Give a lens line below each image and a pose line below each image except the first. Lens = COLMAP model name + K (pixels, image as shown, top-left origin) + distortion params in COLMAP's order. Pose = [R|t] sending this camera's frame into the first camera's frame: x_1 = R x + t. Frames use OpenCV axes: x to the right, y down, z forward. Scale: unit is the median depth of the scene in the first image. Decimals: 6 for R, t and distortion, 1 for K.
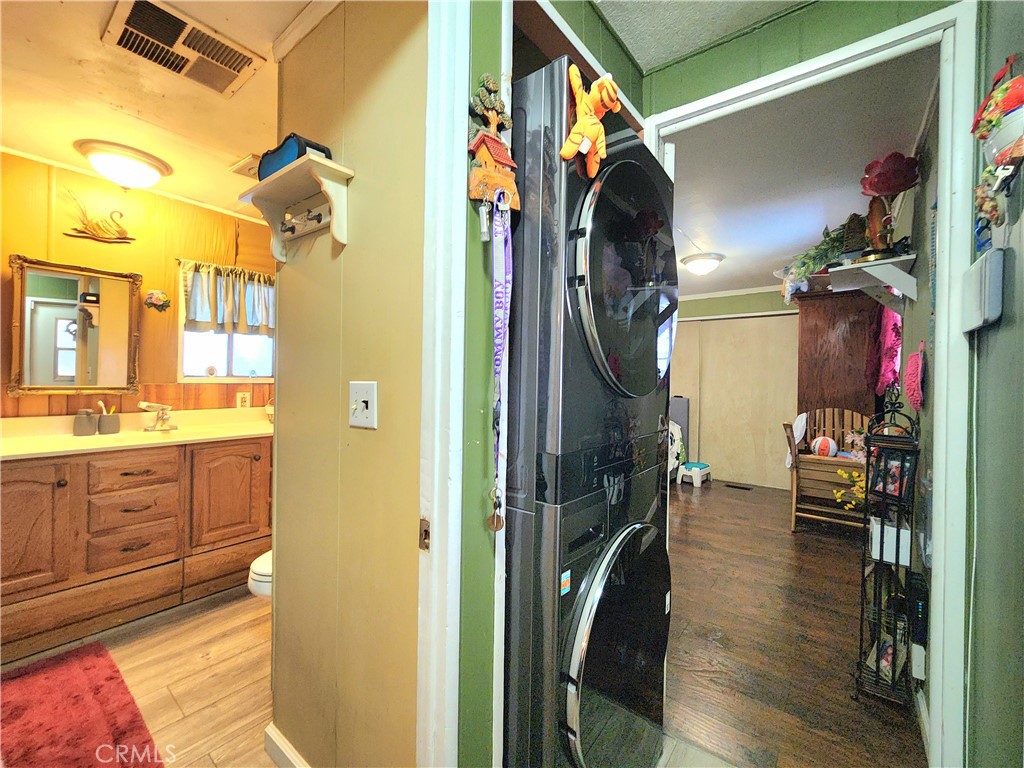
lens RADIAL K [[420.4, 0, 529.6], [0, 420.4, 374.9], [0, 0, 1]] dist [-0.001321, -0.000221]
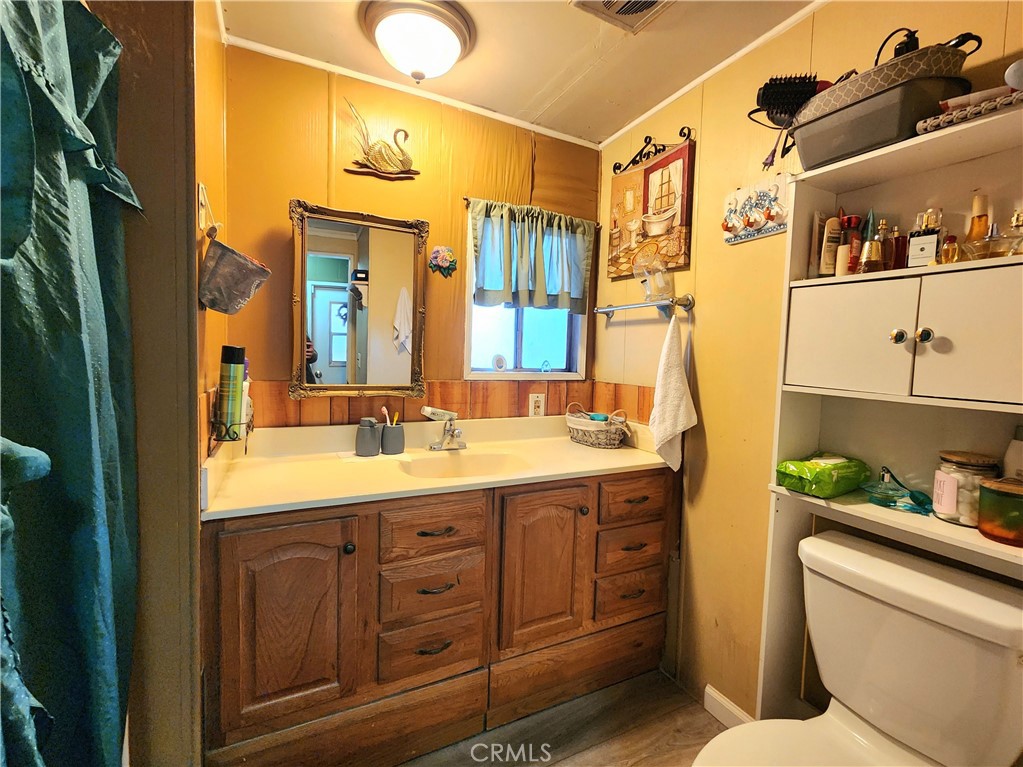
lens RADIAL K [[420.1, 0, 517.2], [0, 420.1, 366.7], [0, 0, 1]] dist [0.000799, 0.000216]
pose [[0.914335, 0.018191, -0.404551, -0.505211], [-0.007984, 0.999606, 0.026903, -0.023396], [0.404881, -0.021369, 0.914120, 0.424057]]
